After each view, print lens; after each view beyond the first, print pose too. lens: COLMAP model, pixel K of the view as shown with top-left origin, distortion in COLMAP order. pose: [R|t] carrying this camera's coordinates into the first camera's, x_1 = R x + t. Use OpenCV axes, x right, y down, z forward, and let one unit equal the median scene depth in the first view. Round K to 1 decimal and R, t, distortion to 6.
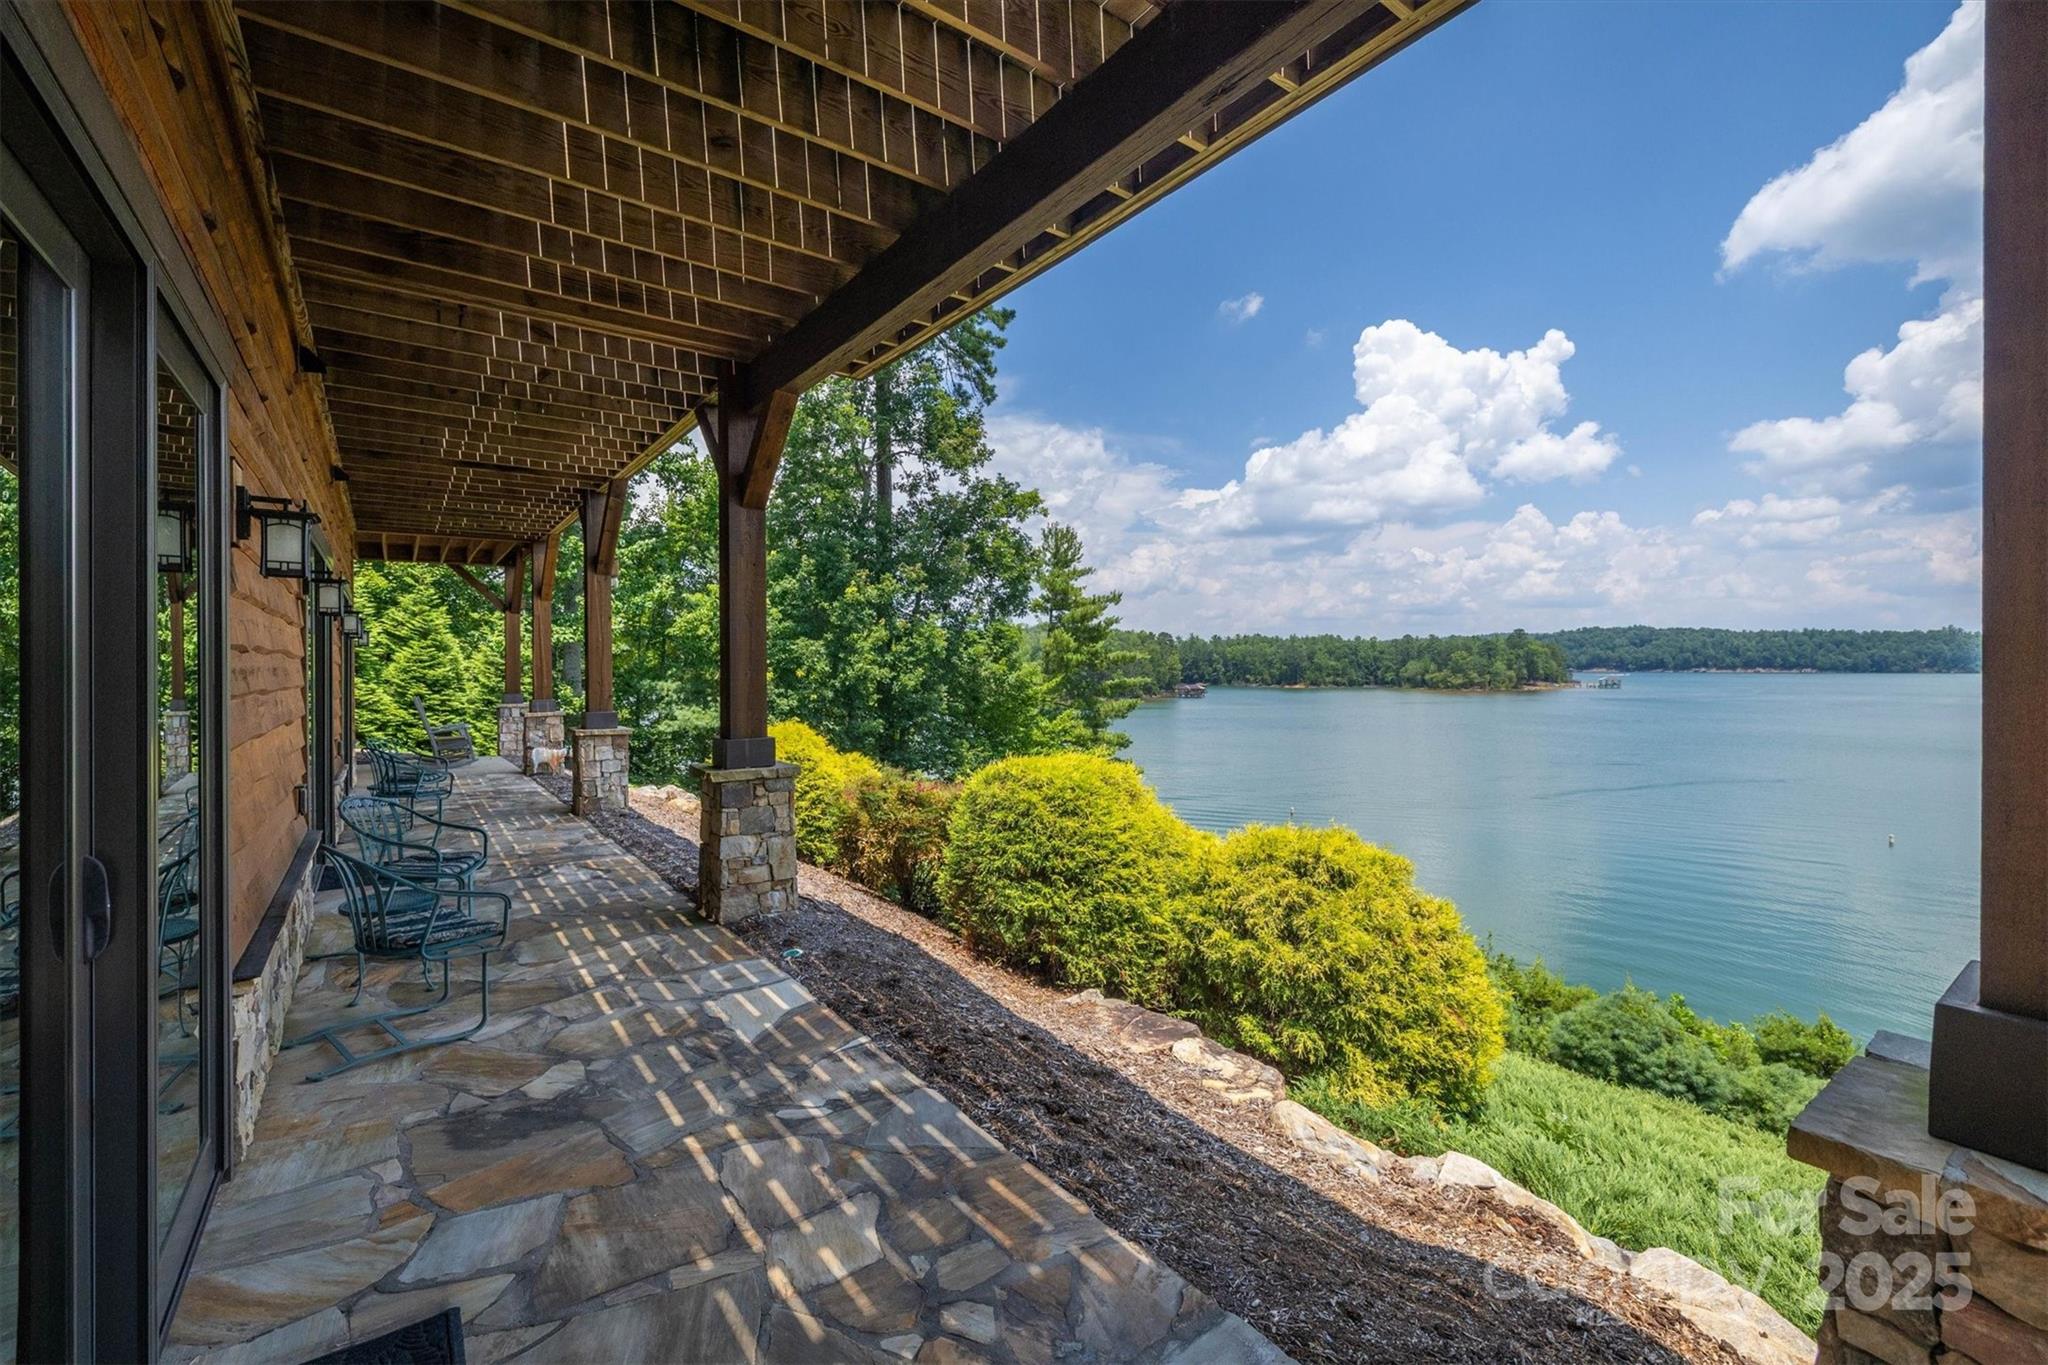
lens RADIAL K [[864.2, 0, 986.4], [0, 864.2, 660.3], [0, 0, 1]] dist [0.002149, 0.000311]
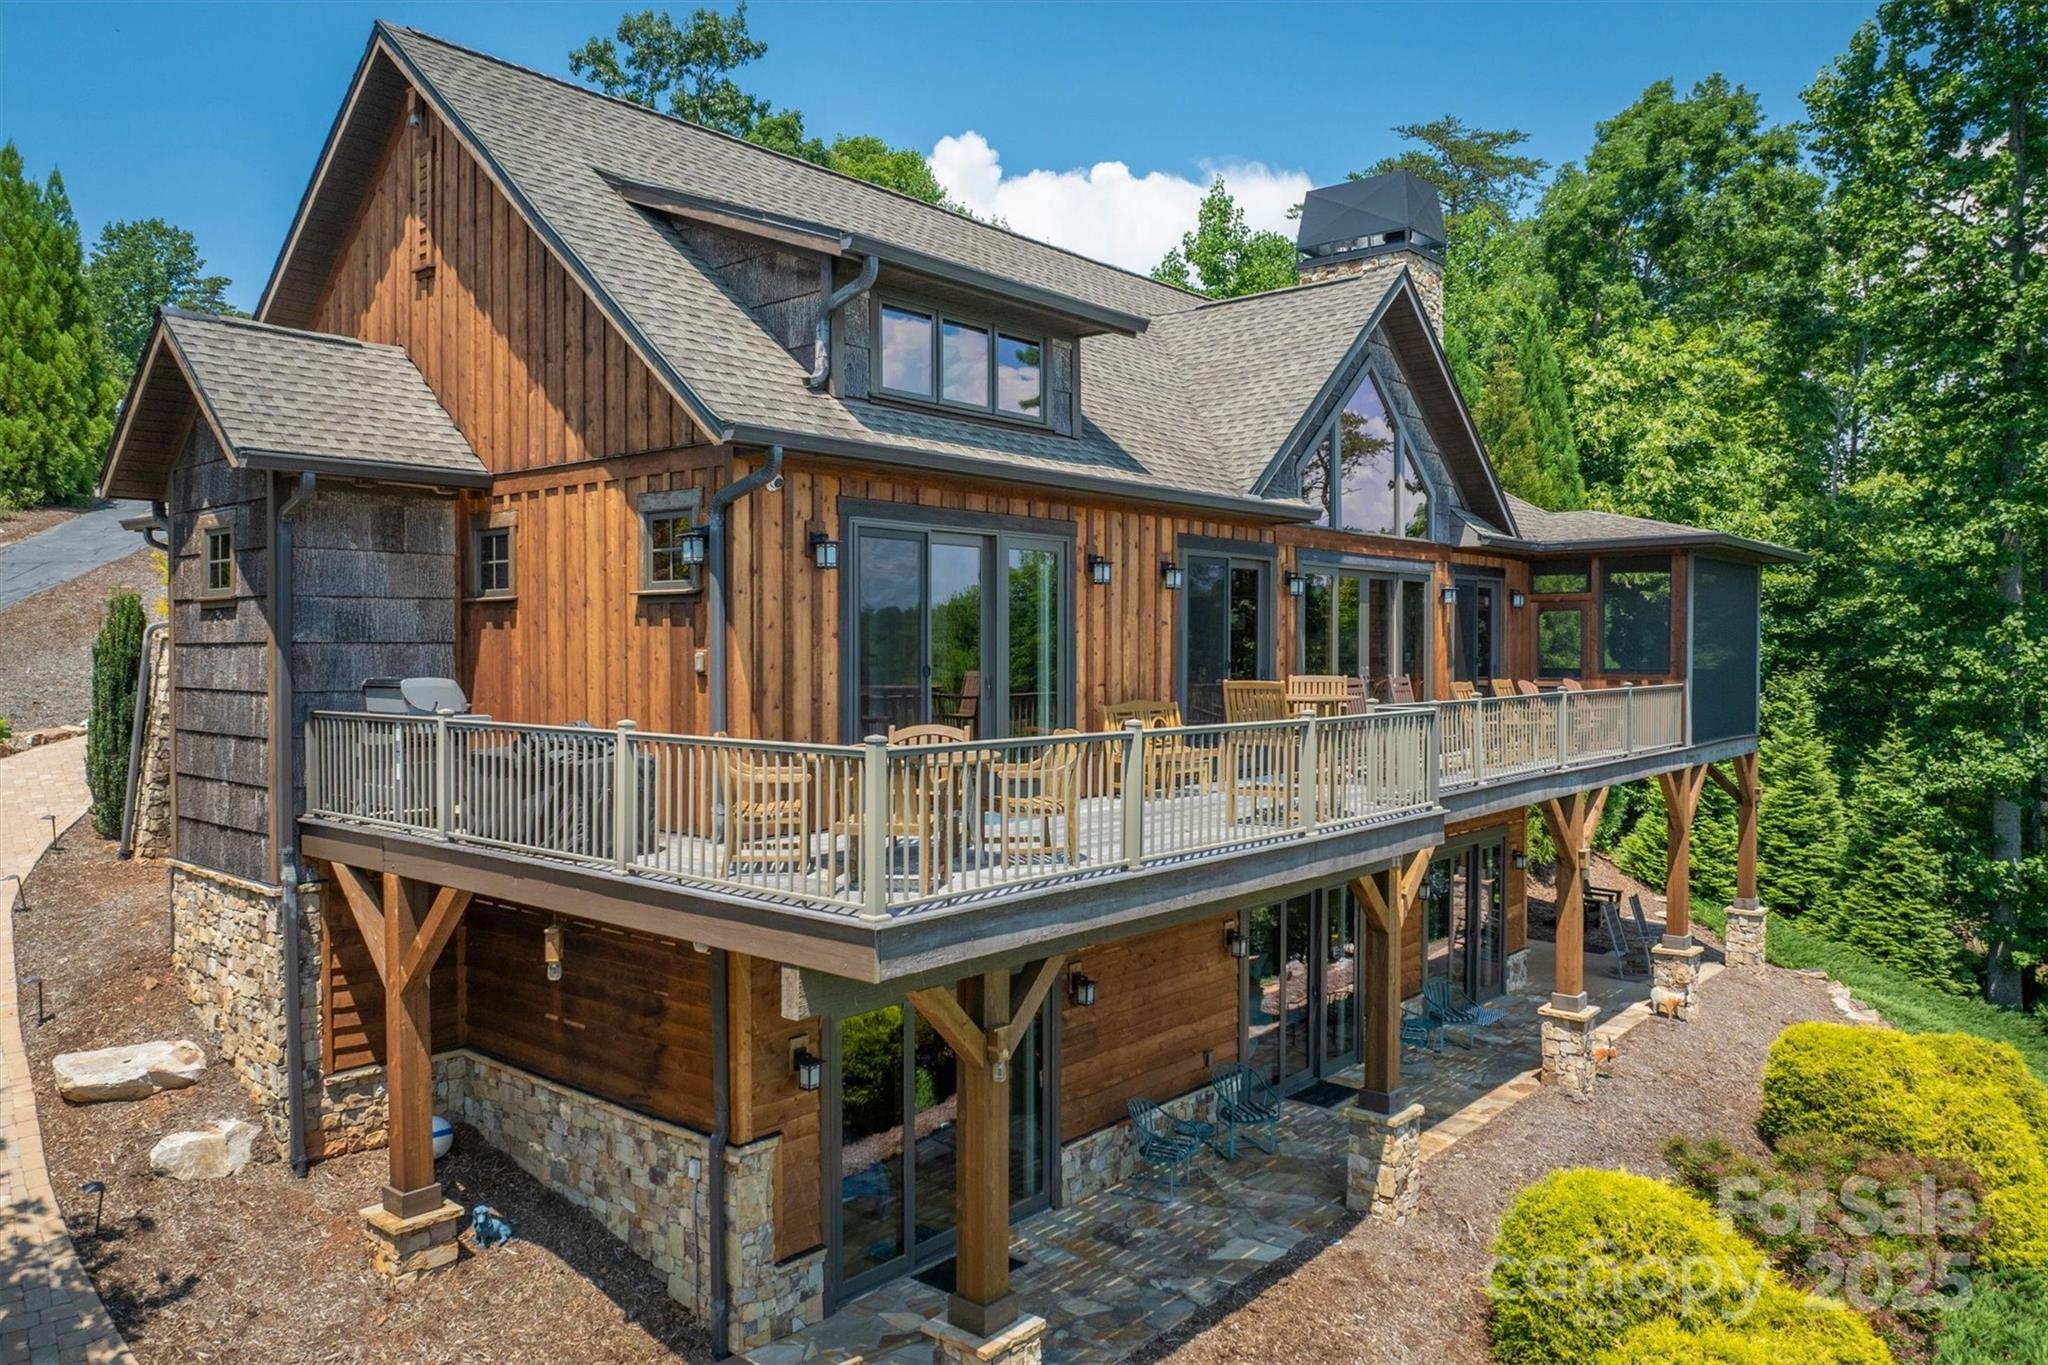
lens RADIAL K [[1437.4, 0, 1024.0], [0, 1437.4, 682.5], [0, 0, 1]] dist [-0.055708, -0.000005]
pose [[0.249244, 0.029606, -0.967988, 0.470118], [0.009687, 0.999406, 0.033061, -0.169907], [0.968392, -0.017617, 0.248809, -0.034462]]
